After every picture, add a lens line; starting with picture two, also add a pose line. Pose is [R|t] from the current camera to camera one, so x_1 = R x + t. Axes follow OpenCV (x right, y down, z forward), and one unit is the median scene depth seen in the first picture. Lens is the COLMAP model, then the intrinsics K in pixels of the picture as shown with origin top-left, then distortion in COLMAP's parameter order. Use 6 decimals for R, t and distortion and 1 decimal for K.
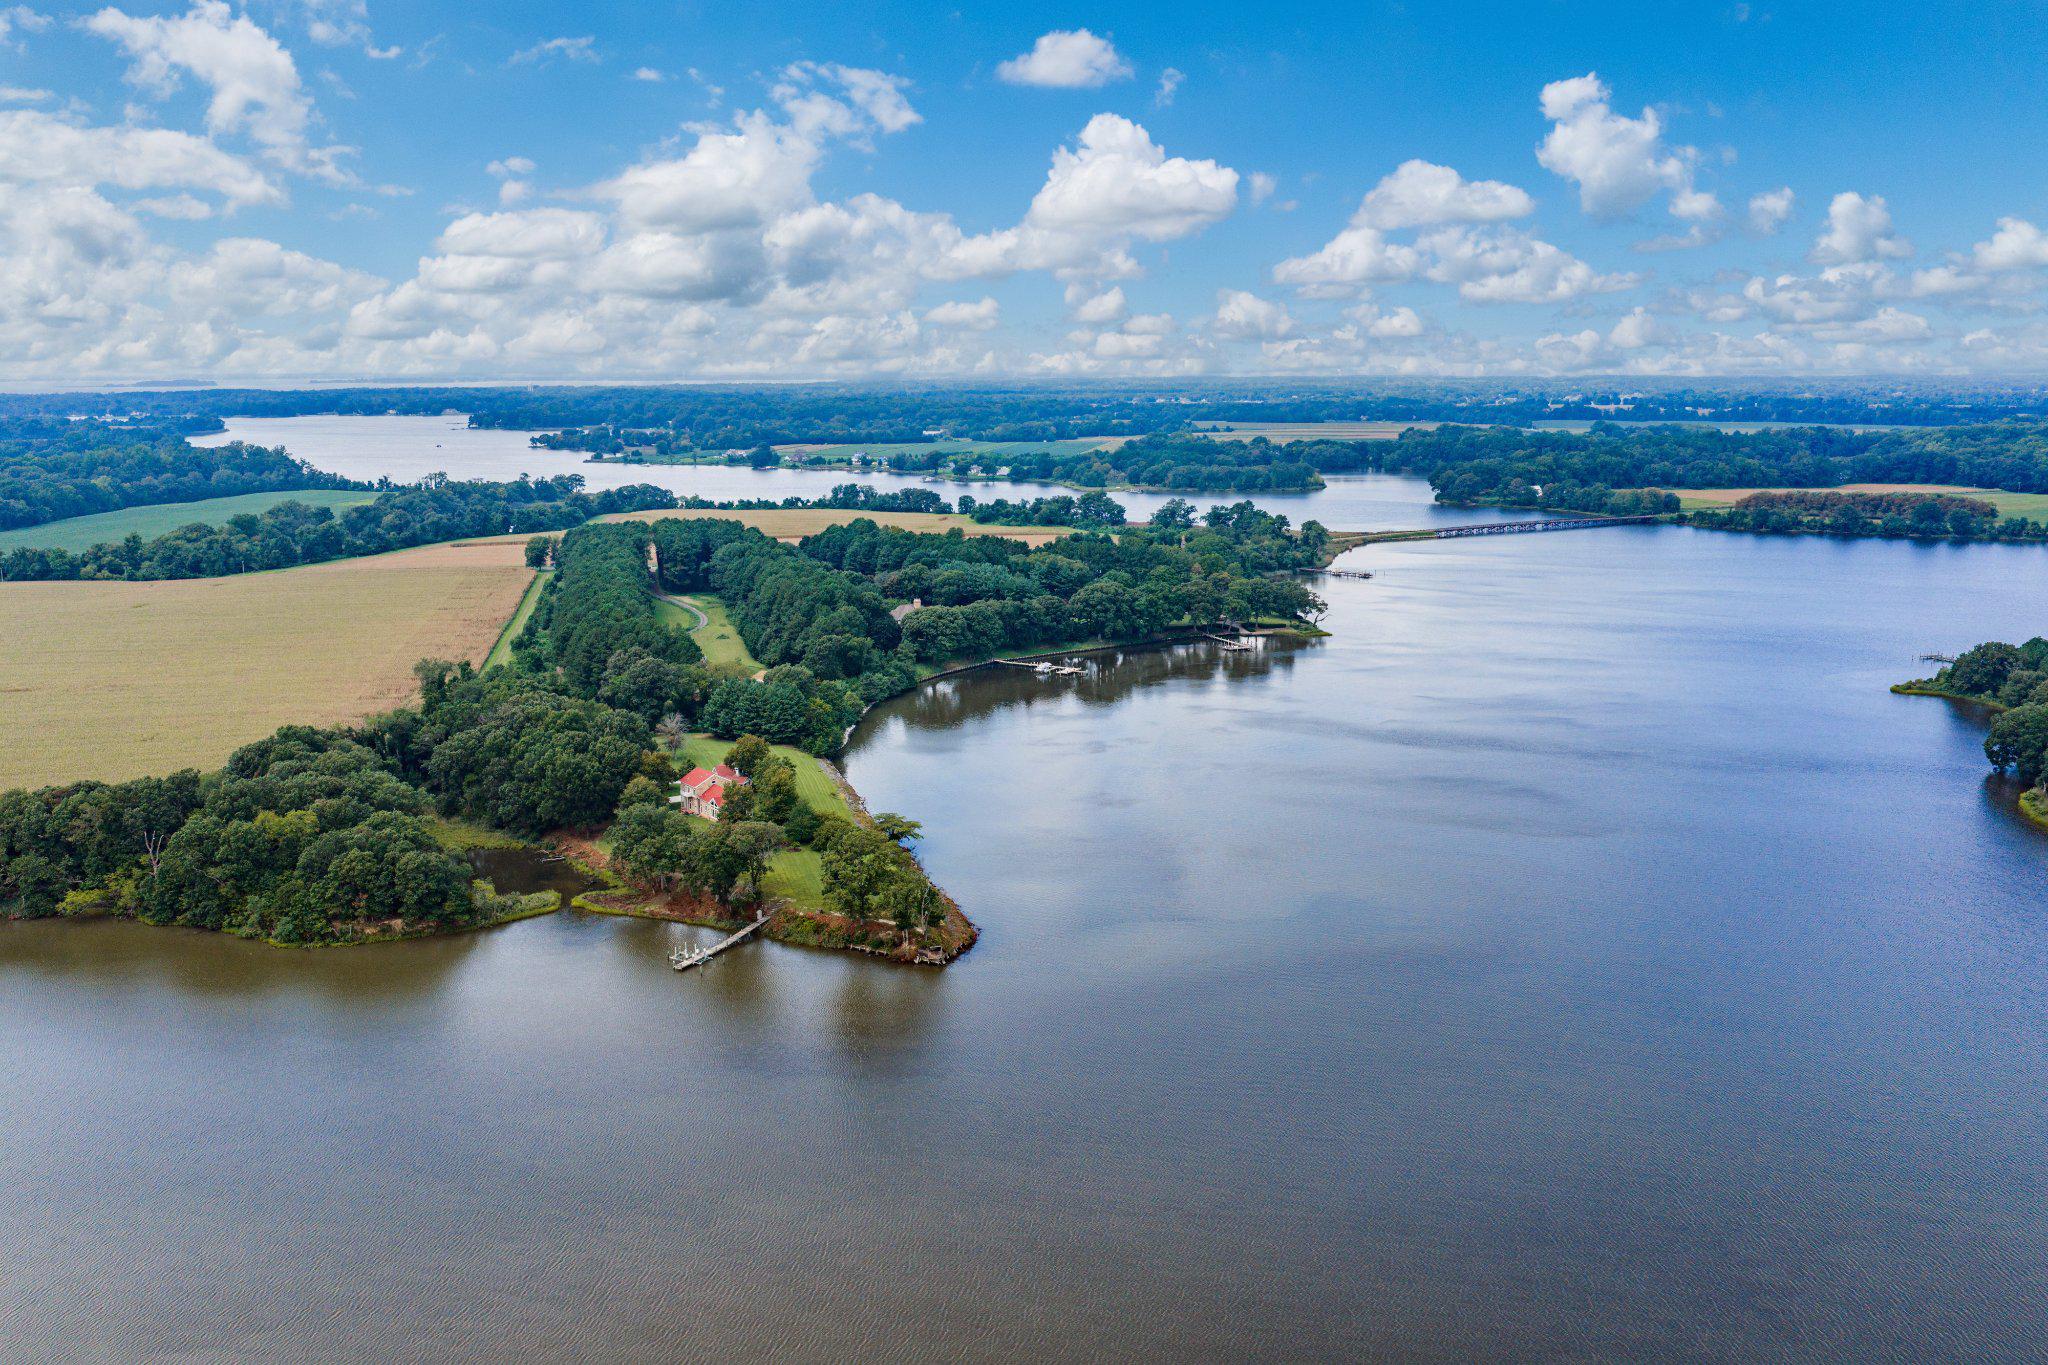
lens RADIAL K [[1699.2, 0, 1020.5], [0, 1699.2, 688.8], [0, 0, 1]] dist [0.016937, -0.030054]
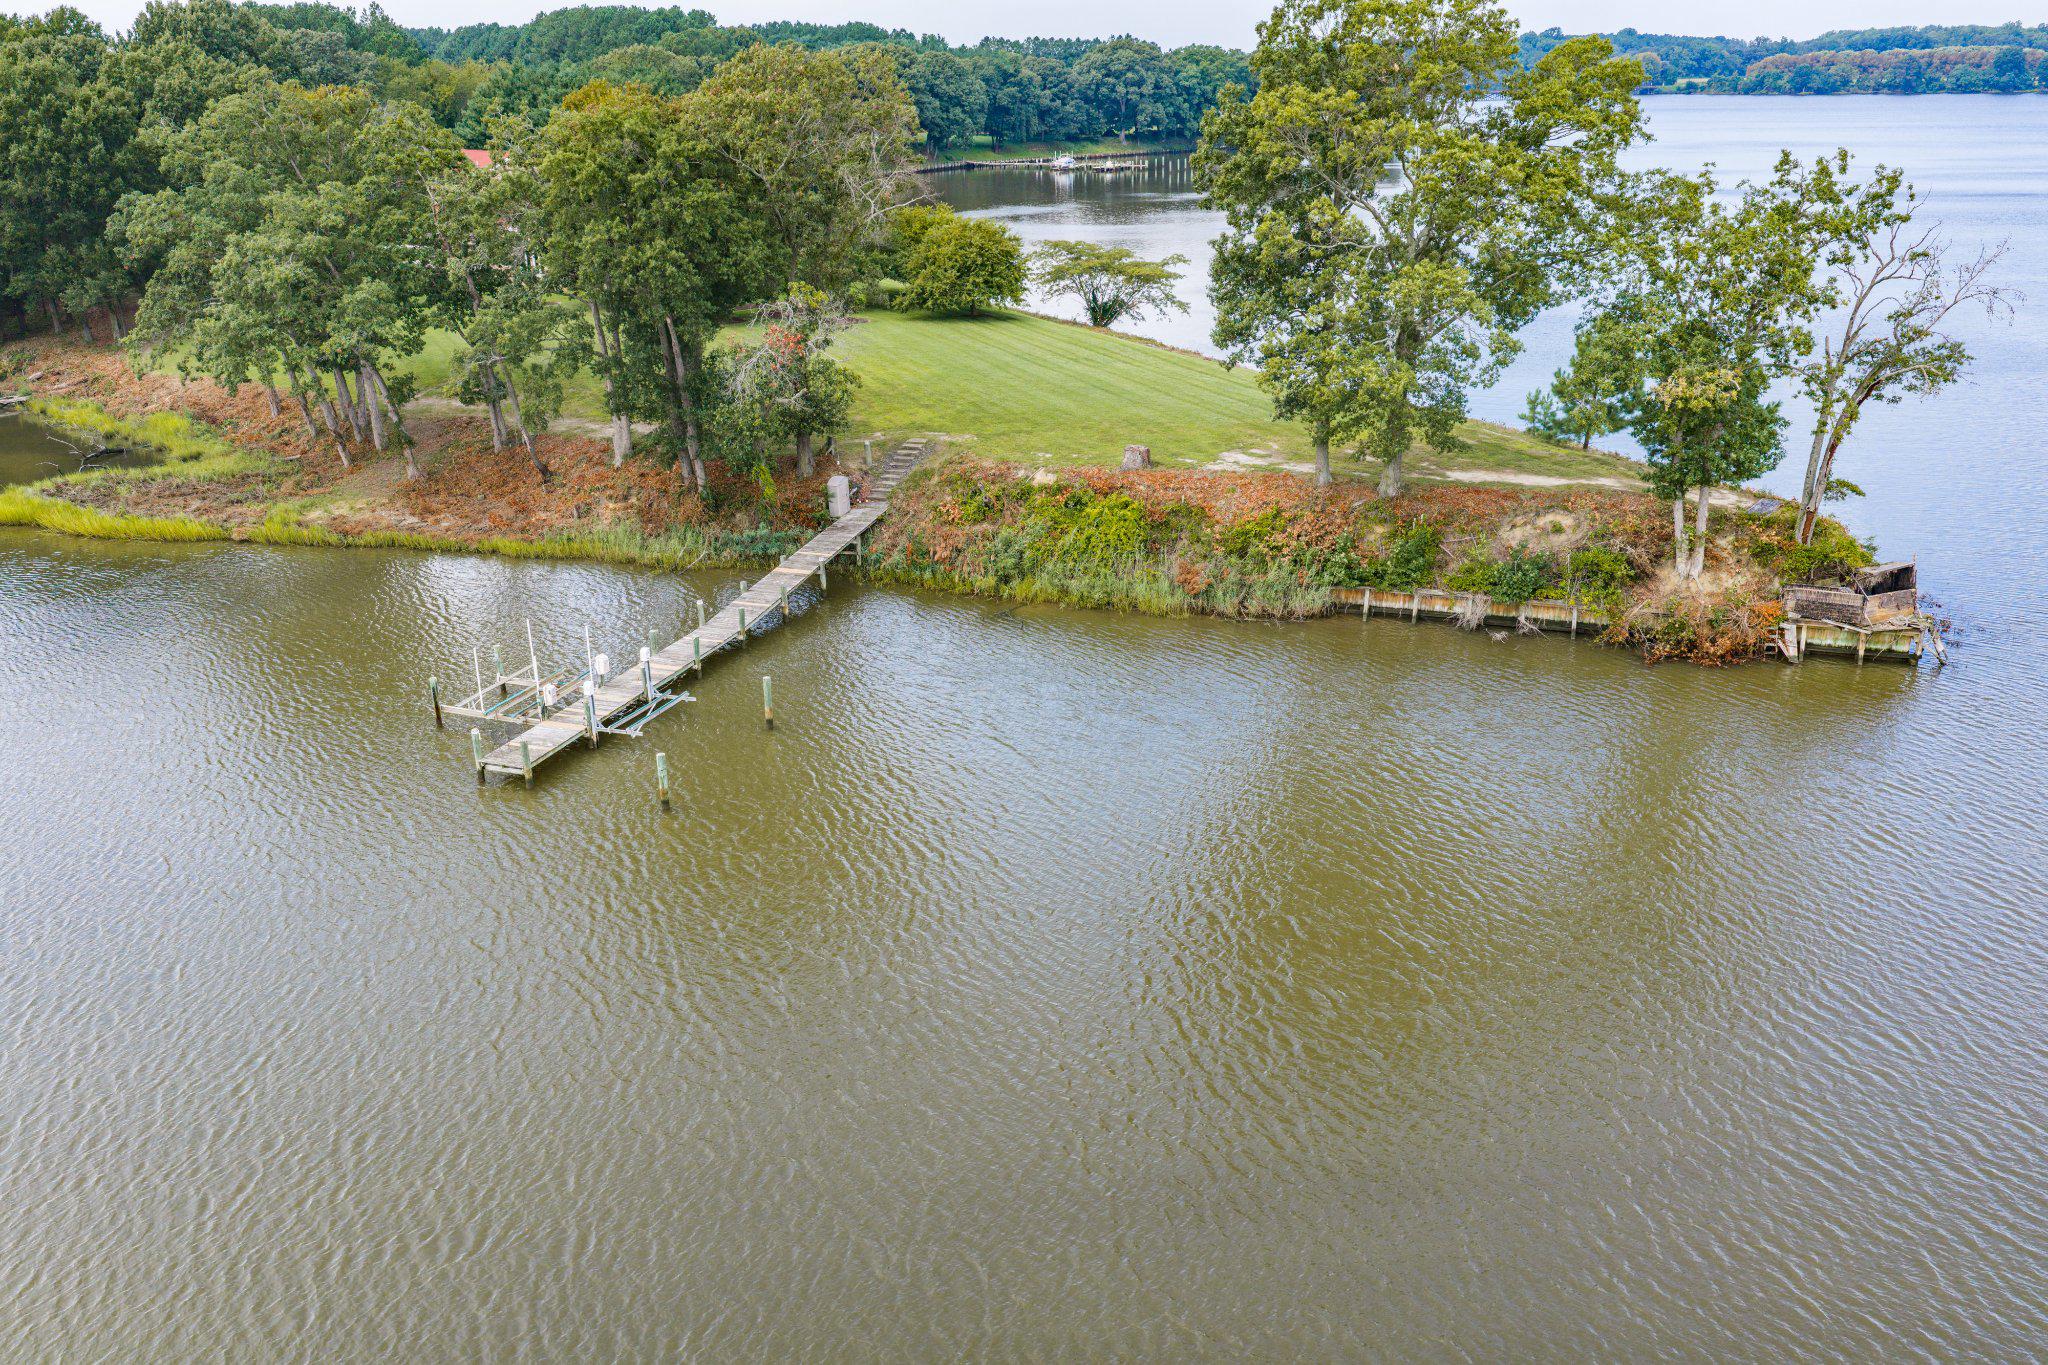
lens RADIAL K [[1704.2, 0, 1020.6], [0, 1704.2, 686.4], [0, 0, 1]] dist [0.006778, -0.013040]
pose [[0.988556, -0.059928, 0.138443, -0.094966], [0.037325, 0.986340, 0.160439, 0.071669], [-0.146167, -0.153436, 0.977288, 0.453654]]
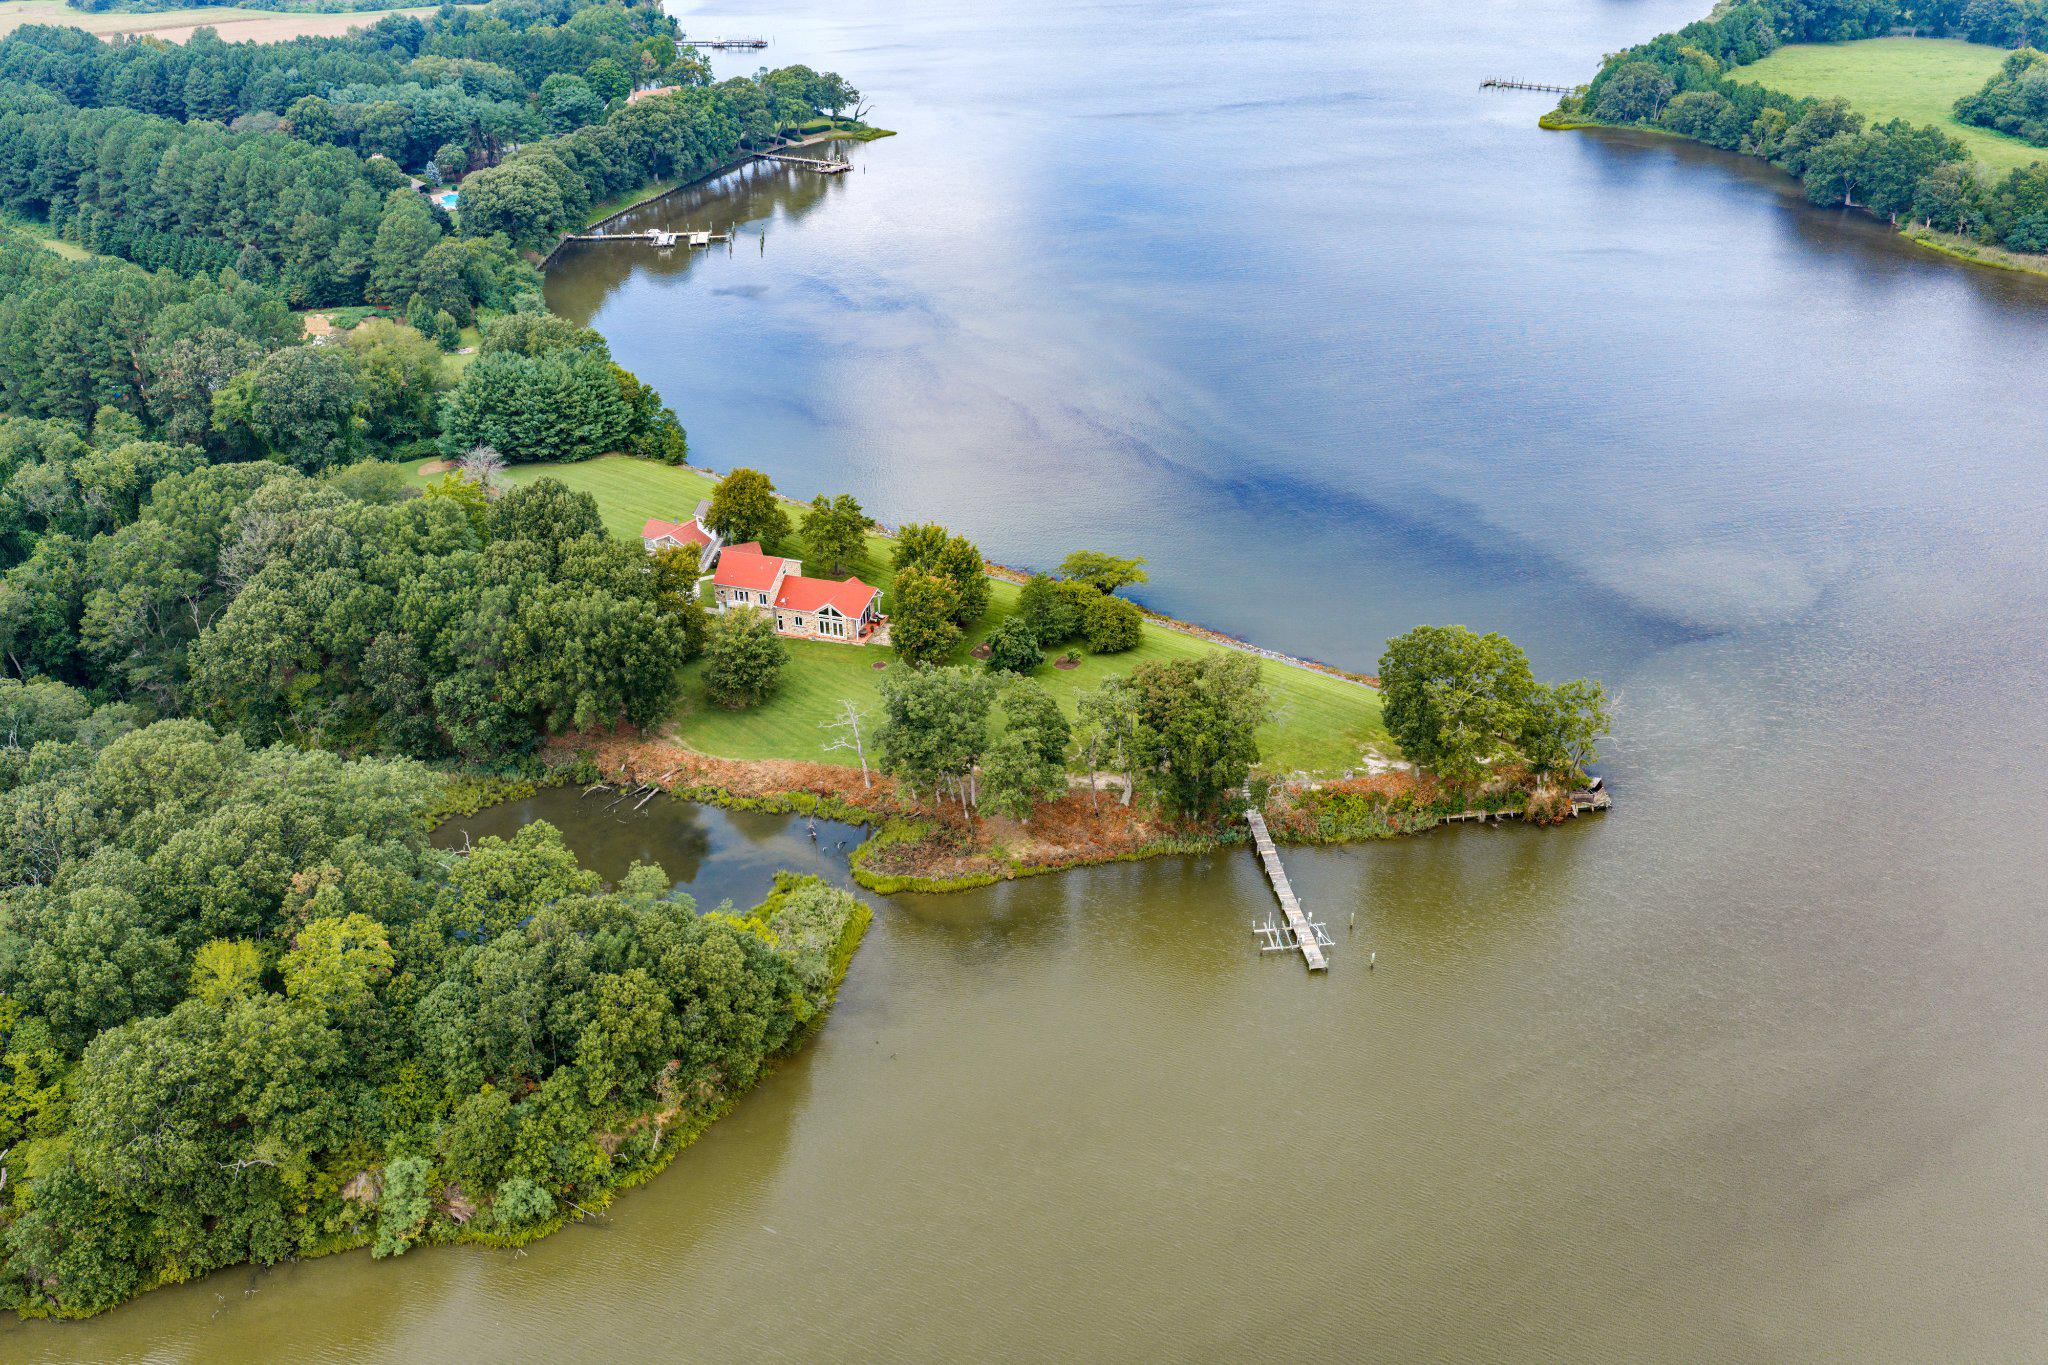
lens RADIAL K [[1704.2, 0, 1020.6], [0, 1704.2, 686.4], [0, 0, 1]] dist [0.006778, -0.013040]
pose [[0.813129, -0.287428, 0.506169, -0.290371], [0.117940, 0.932897, 0.340283, -0.065487], [-0.570011, -0.216996, 0.792465, 0.346993]]
